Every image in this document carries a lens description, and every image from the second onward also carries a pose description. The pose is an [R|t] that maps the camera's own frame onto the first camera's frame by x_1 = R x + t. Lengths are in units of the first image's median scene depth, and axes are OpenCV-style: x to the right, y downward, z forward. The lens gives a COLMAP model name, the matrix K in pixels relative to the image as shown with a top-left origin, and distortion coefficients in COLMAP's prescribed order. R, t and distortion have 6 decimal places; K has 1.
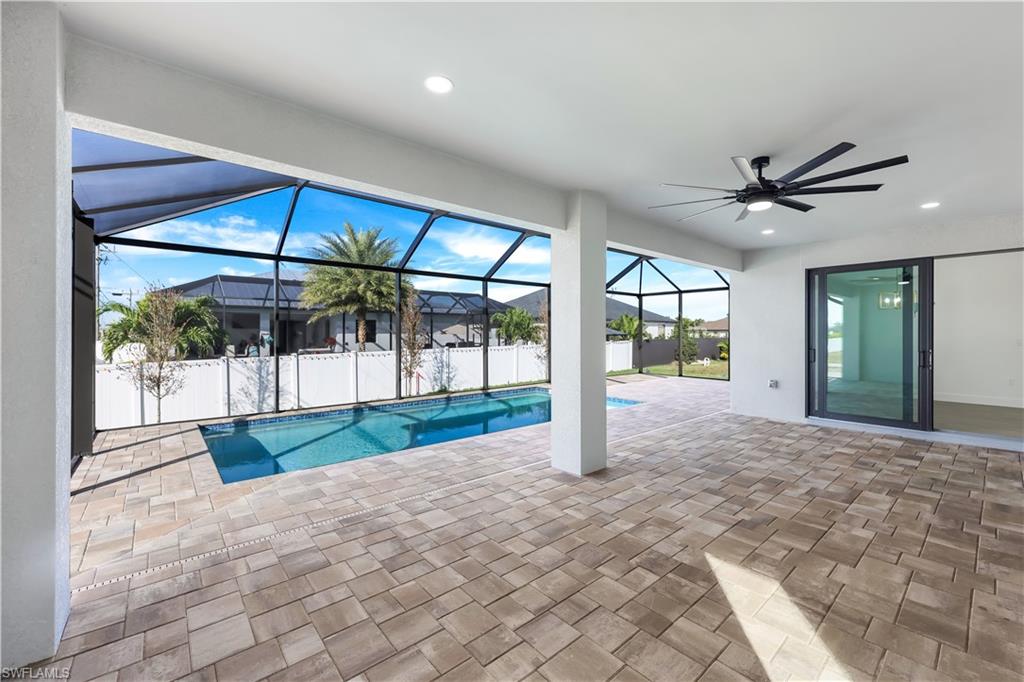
lens RADIAL K [[414.0, 0, 510.9], [0, 414.0, 331.5], [0, 0, 1]] dist [0.000750, -0.000139]
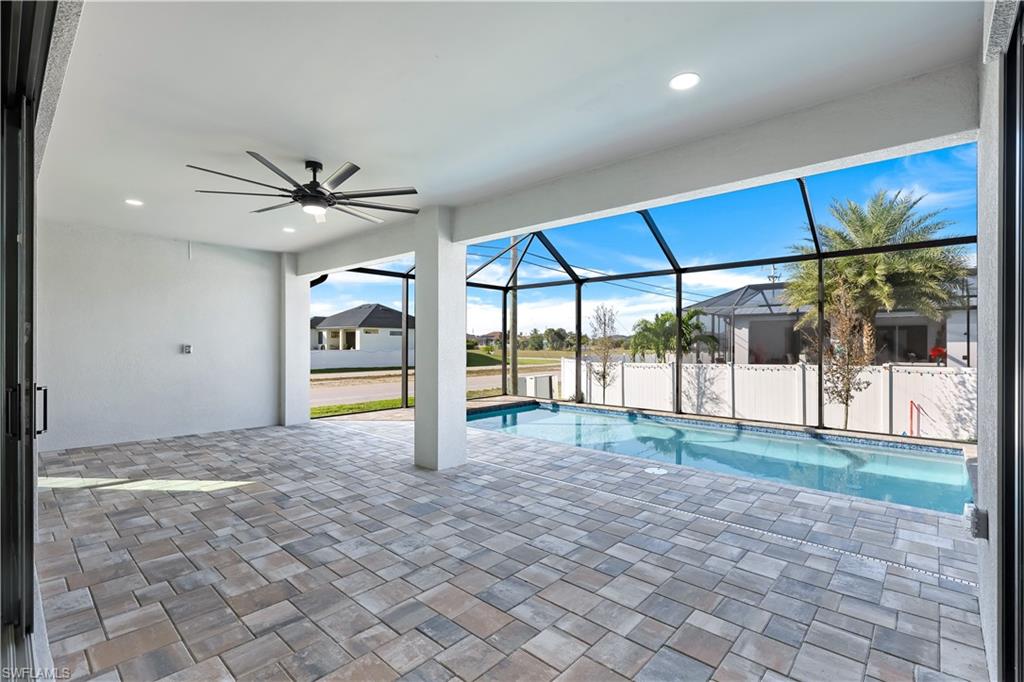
lens RADIAL K [[467.3, 0, 512.1], [0, 467.3, 344.9], [0, 0, 1]] dist [0.002558, -0.000028]
pose [[0.130184, 0.008154, -0.991456, 1.195168], [0.002820, 0.999959, 0.008594, 0.009657], [0.991486, -0.003914, 0.130156, 0.891767]]
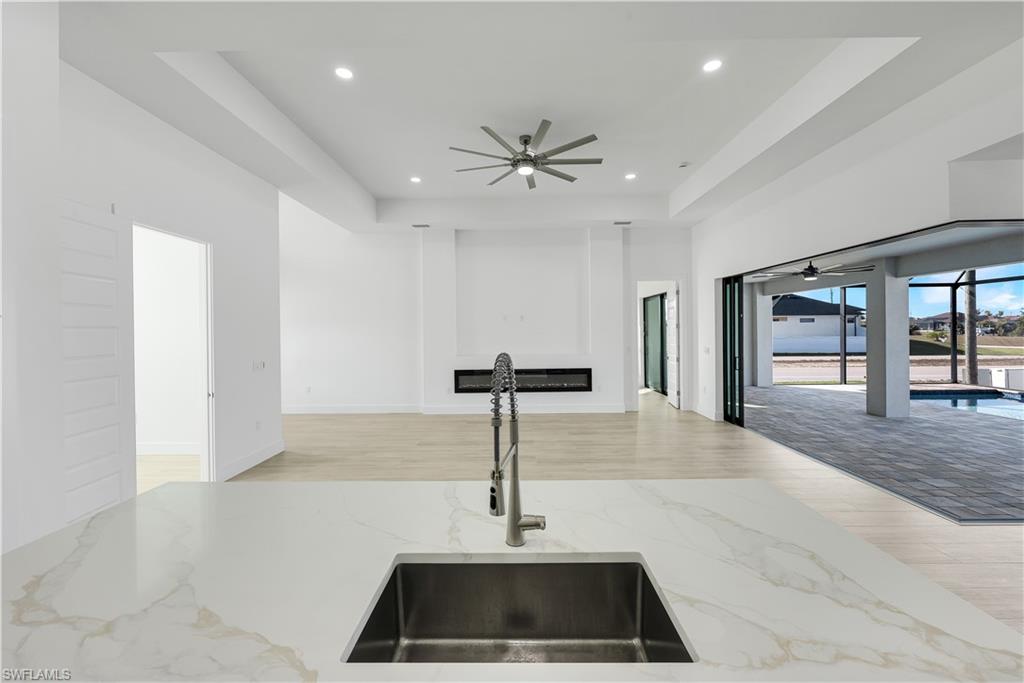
lens RADIAL K [[414.0, 0, 510.9], [0, 414.0, 332.0], [0, 0, 1]] dist [0.000750, -0.000139]
pose [[-0.659651, 0.013318, -0.751454, 2.142518], [0.017913, 0.999838, 0.001995, -0.041793], [0.751359, -0.012145, -0.659782, 0.837448]]
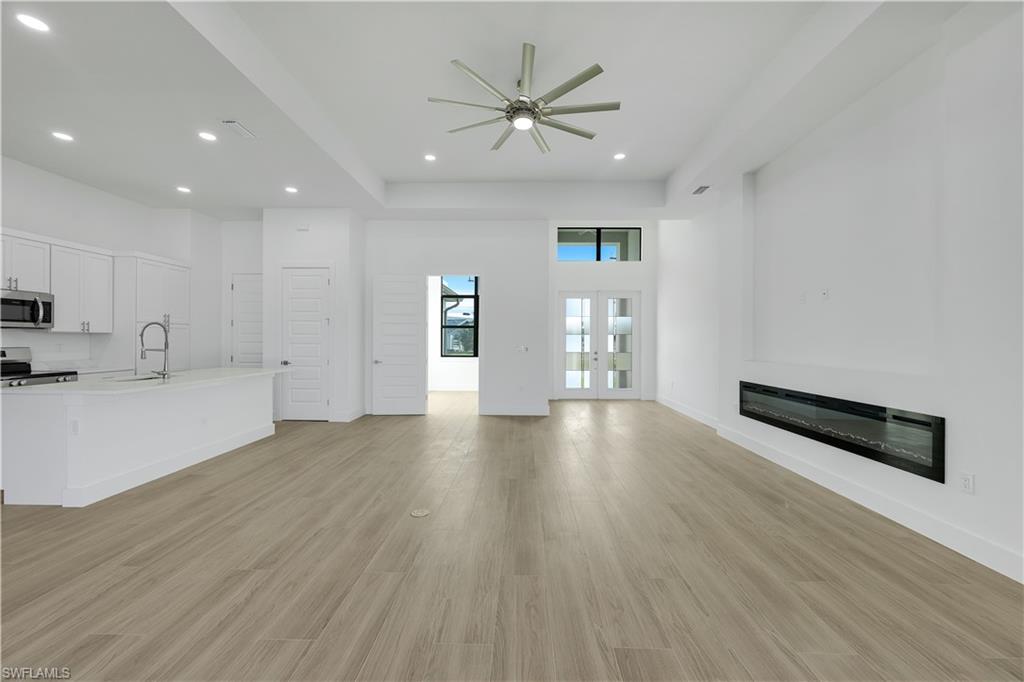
lens RADIAL K [[412.5, 0, 512.0], [0, 412.5, 341.0], [0, 0, 1]] dist [-0.001168, -0.000376]
pose [[-0.743844, -0.003659, 0.668343, 0.927063], [-0.007582, 0.999967, -0.002963, 0.002446], [-0.668310, -0.007271, -0.743847, 0.831508]]
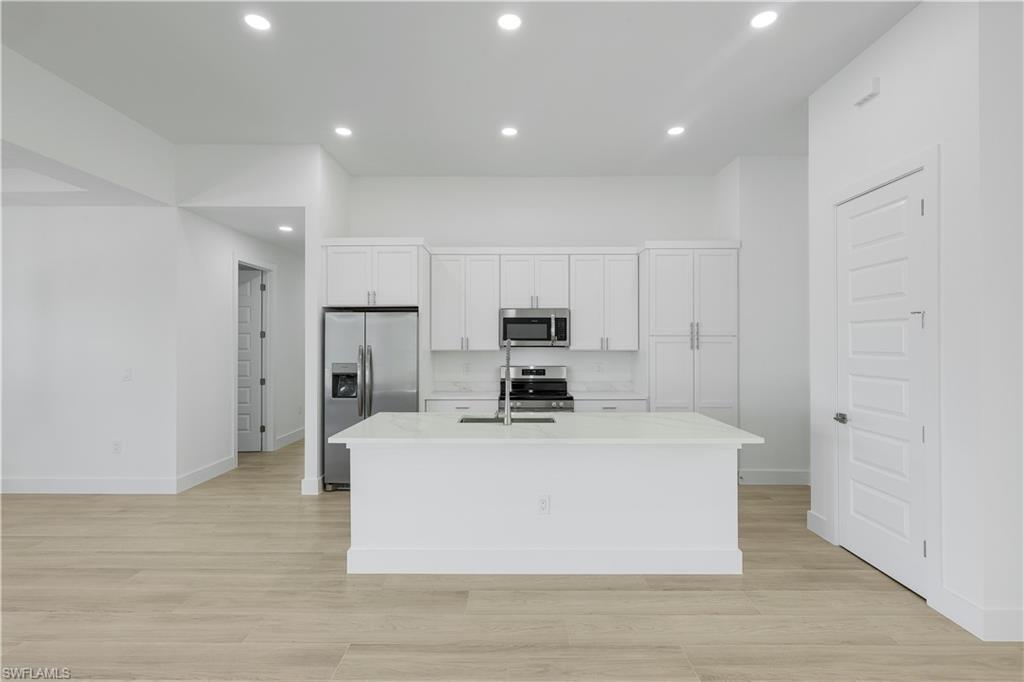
lens RADIAL K [[484.1, 0, 512.0], [0, 484.1, 341.0], [0, 0, 1]] dist [-0.001576, -0.000577]
pose [[0.653870, 0.005226, 0.756589, 1.493435], [-0.005510, 0.999983, -0.002146, -0.029336], [-0.756587, -0.002766, 0.653887, 0.268961]]
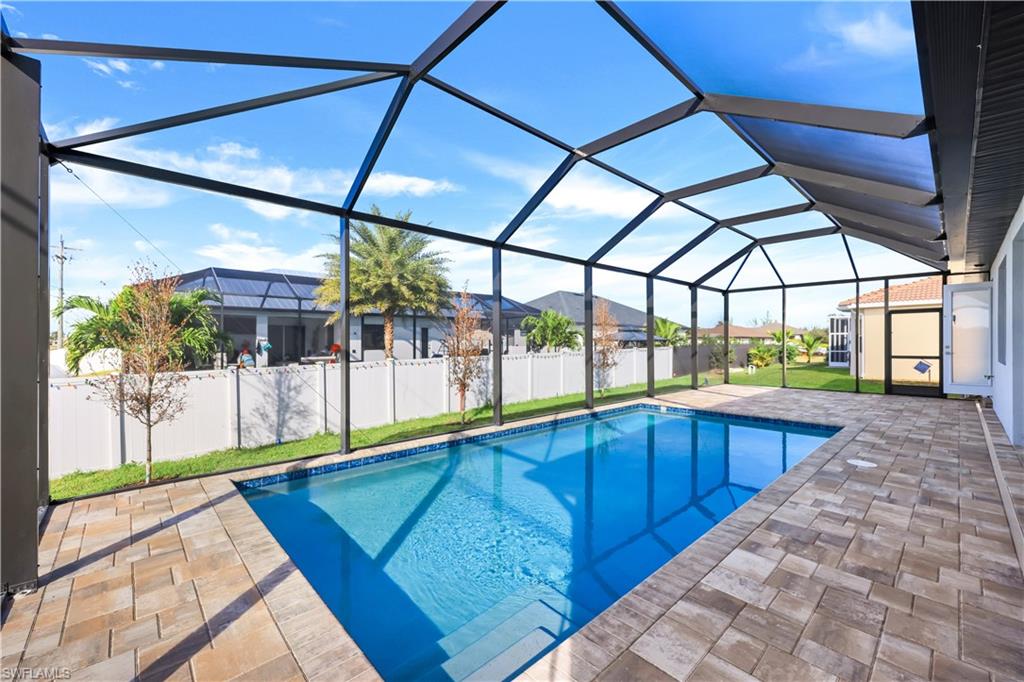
lens RADIAL K [[416.2, 0, 512.0], [0, 416.2, 341.0], [0, 0, 1]] dist [-0.001492, 0.000672]
pose [[0.999142, -0.001475, 0.041386, -0.486108], [0.001383, 0.999997, 0.002235, 0.030528], [-0.041389, -0.002176, 0.999141, 0.499331]]
